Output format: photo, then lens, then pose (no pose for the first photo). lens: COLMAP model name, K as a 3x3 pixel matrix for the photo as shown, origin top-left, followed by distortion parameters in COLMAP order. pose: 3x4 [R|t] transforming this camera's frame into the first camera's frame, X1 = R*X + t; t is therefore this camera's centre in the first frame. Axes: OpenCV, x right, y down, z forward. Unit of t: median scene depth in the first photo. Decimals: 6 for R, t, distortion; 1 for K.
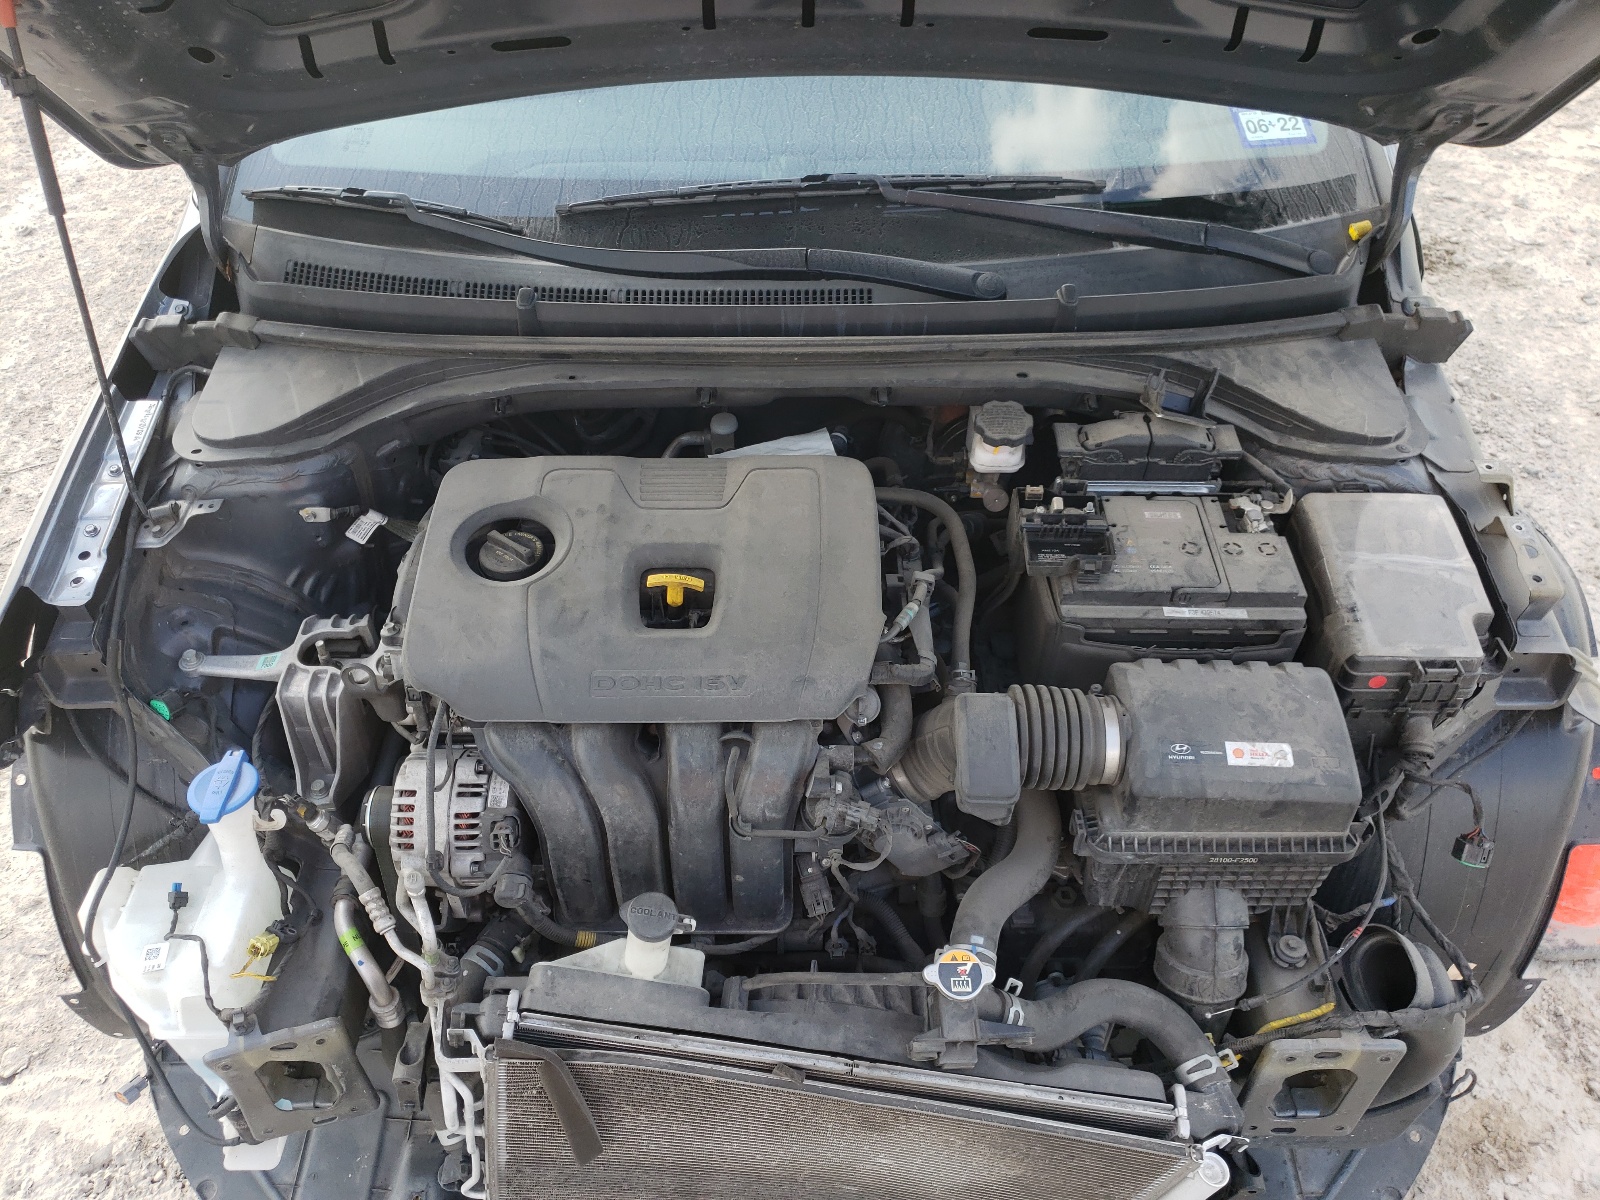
lens RADIAL K [[1299.7, 0, 800.0], [0, 1299.7, 600.0], [0, 0, 1]] dist [0.004954, 0.004828]
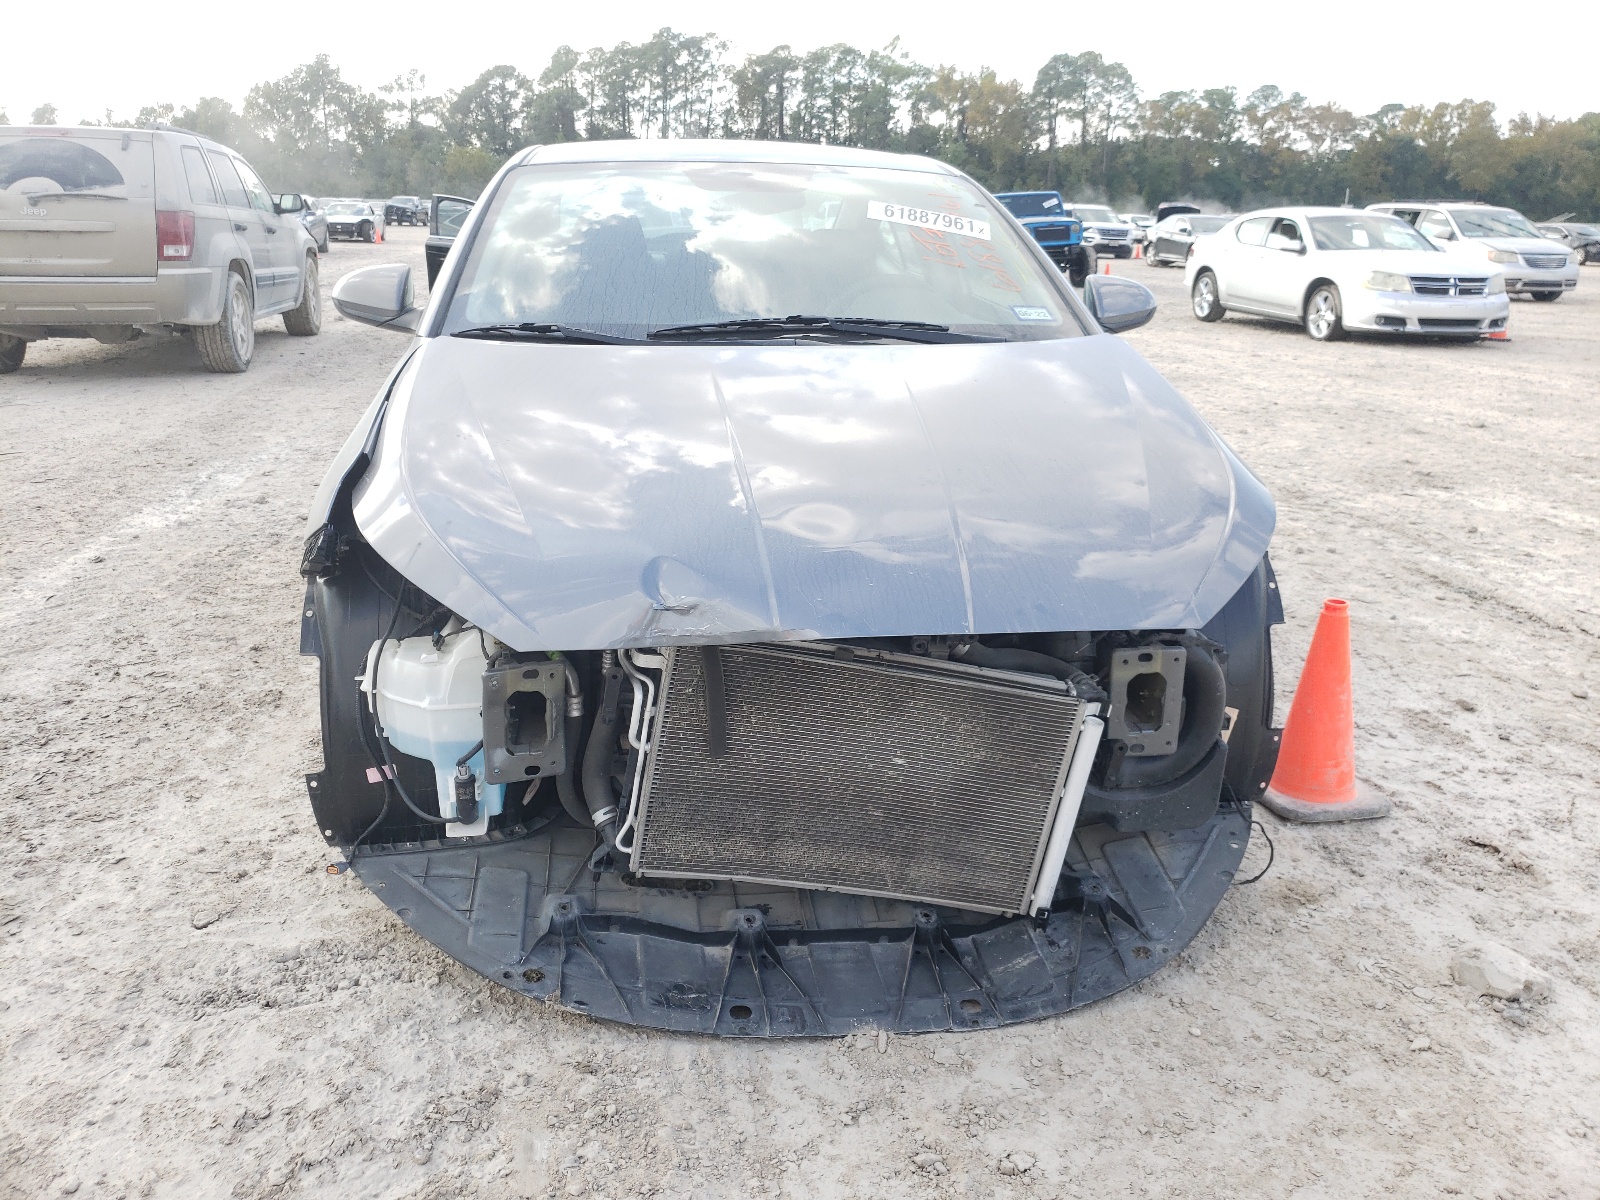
lens RADIAL K [[1299.7, 0, 800.0], [0, 1299.7, 600.0], [0, 0, 1]] dist [0.004954, 0.004828]
pose [[0.988627, -0.016387, 0.149491, -0.237395], [0.082815, 0.889068, -0.450222, 0.775020], [-0.125530, 0.457482, 0.880314, -0.372029]]
